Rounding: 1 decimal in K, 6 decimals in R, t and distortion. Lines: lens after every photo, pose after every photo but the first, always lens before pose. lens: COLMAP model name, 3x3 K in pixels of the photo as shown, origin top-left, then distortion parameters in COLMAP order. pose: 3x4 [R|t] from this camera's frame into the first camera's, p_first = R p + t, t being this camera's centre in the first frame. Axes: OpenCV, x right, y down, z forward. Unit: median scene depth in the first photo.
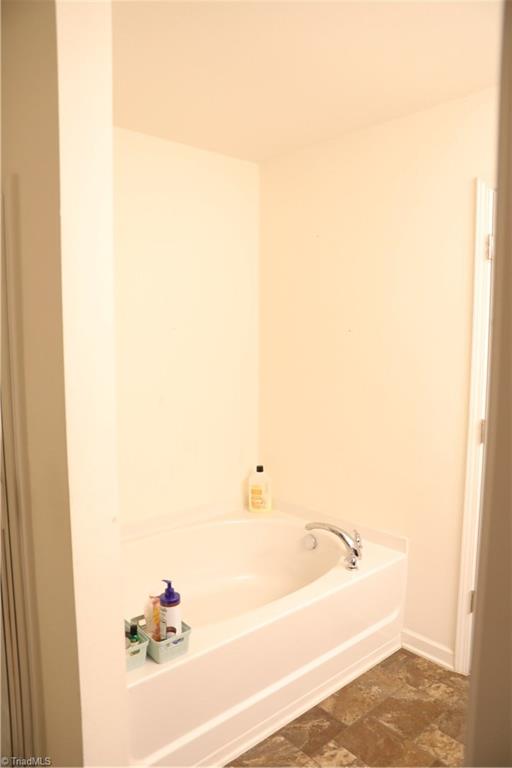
lens RADIAL K [[536.8, 0, 254.8], [0, 536.8, 383.5], [0, 0, 1]] dist [-0.070368, 0.023379]
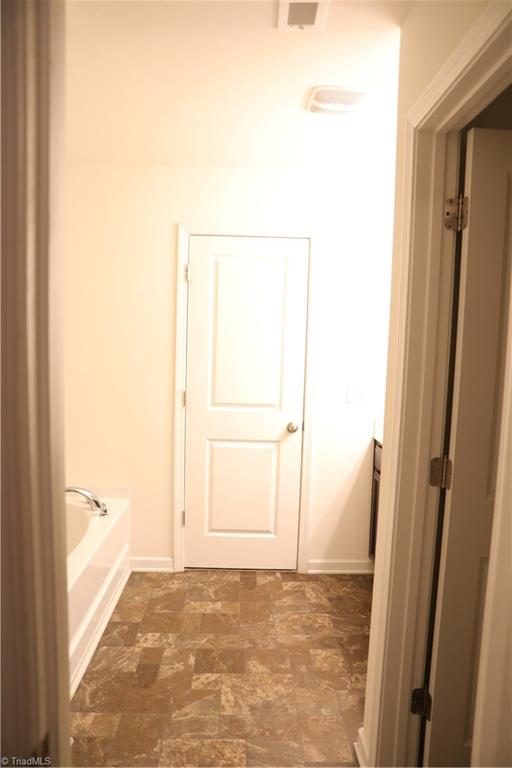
lens RADIAL K [[536.8, 0, 257.7], [0, 536.8, 386.6], [0, 0, 1]] dist [-0.070368, 0.023379]
pose [[0.638649, -0.053025, 0.767669, -0.580703], [0.050978, 0.998347, 0.026549, 0.031345], [-0.767808, 0.022179, 0.640296, -0.100252]]
